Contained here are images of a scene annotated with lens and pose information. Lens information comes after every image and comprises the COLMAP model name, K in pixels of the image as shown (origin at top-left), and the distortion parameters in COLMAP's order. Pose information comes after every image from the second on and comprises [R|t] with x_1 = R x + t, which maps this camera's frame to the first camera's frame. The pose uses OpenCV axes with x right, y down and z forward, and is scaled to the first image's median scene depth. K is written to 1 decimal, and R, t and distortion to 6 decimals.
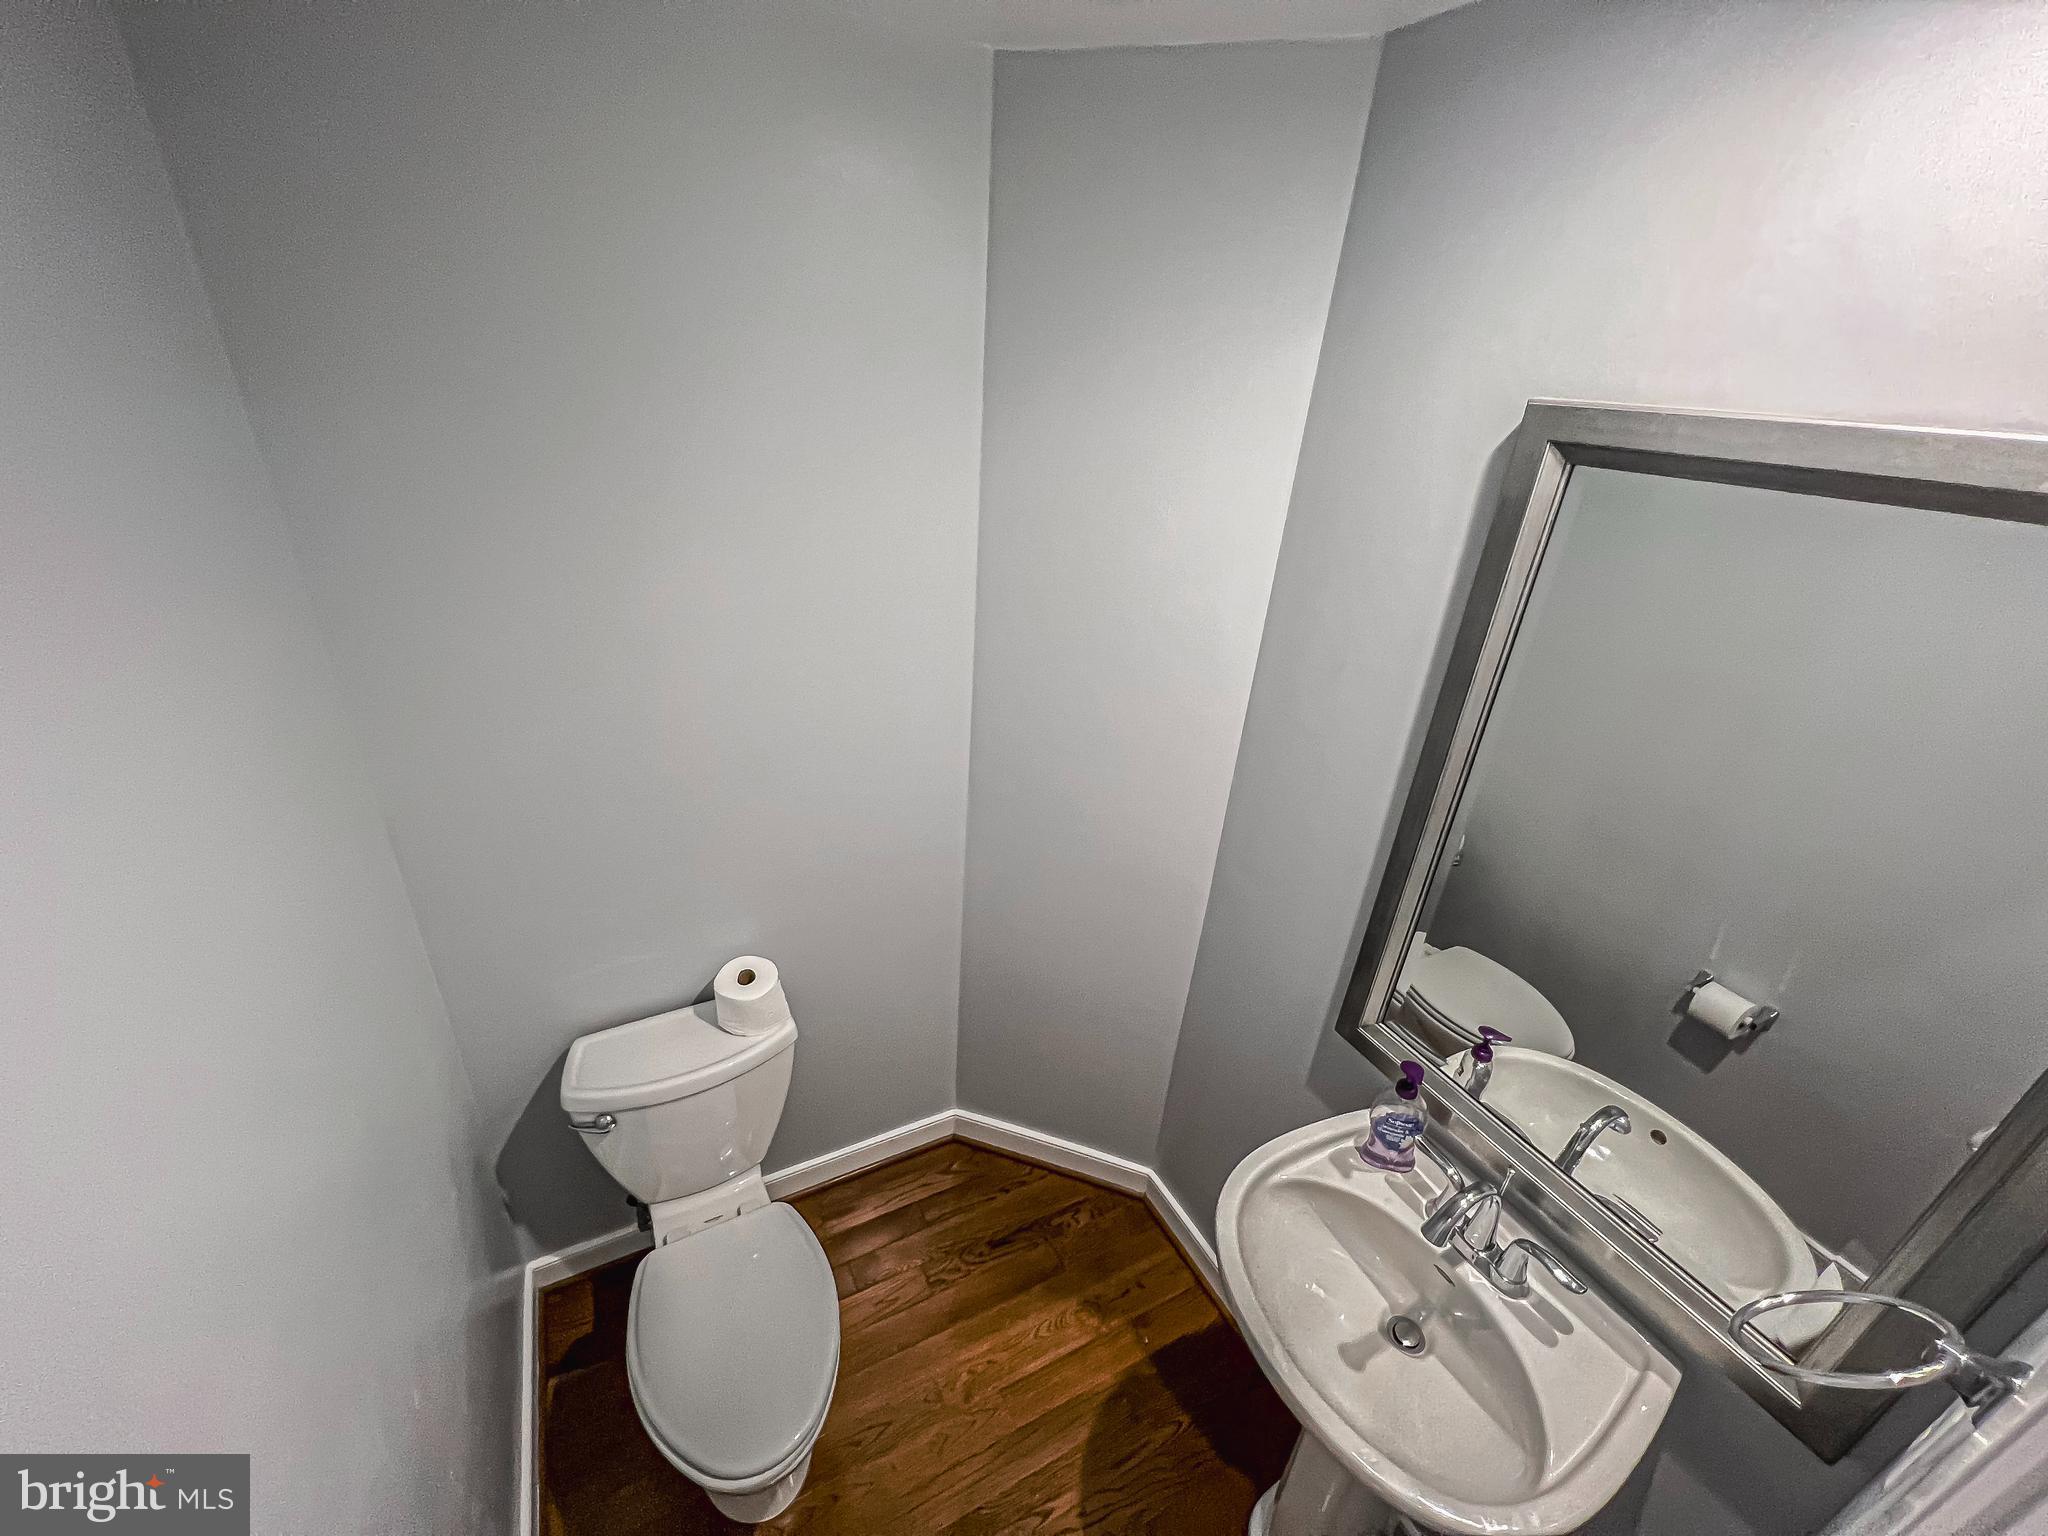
lens RADIAL K [[815.5, 0, 1025.4], [0, 815.5, 771.8], [0, 0, 1]] dist [-0.001870, 0.000309]
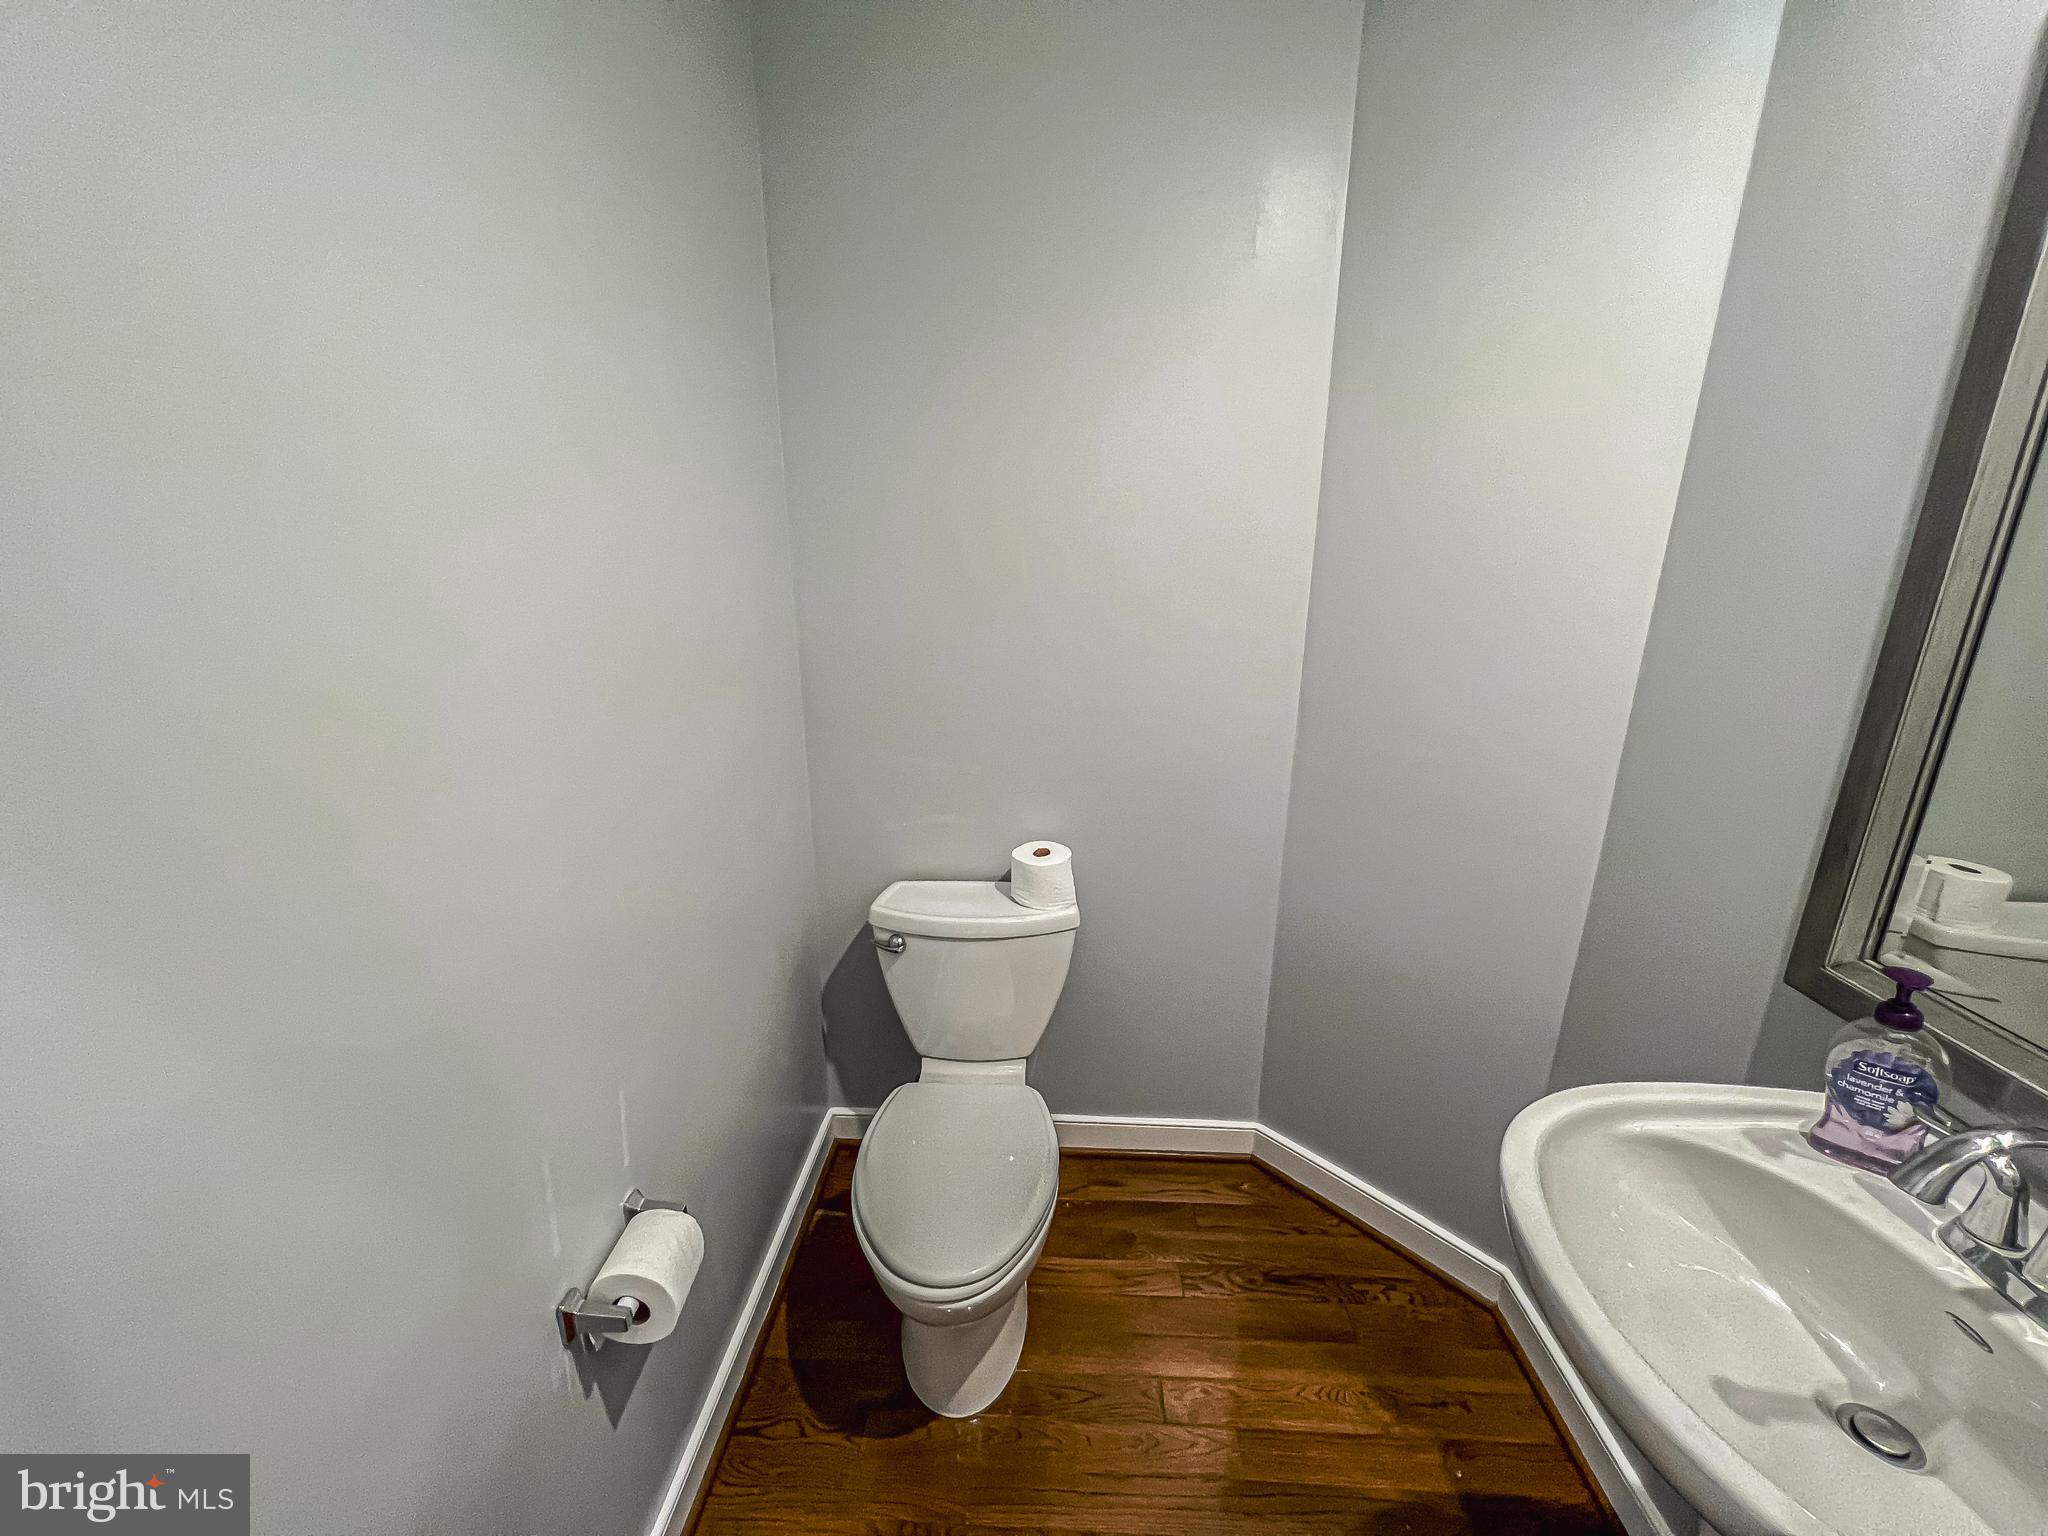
lens RADIAL K [[815.5, 0, 1025.4], [0, 815.5, 767.0], [0, 0, 1]] dist [-0.001870, 0.000309]
pose [[0.861870, 0.078998, -0.500939, 0.133631], [-0.177849, 0.972141, -0.152683, 0.286169], [0.474921, 0.220685, 0.851908, 0.087870]]
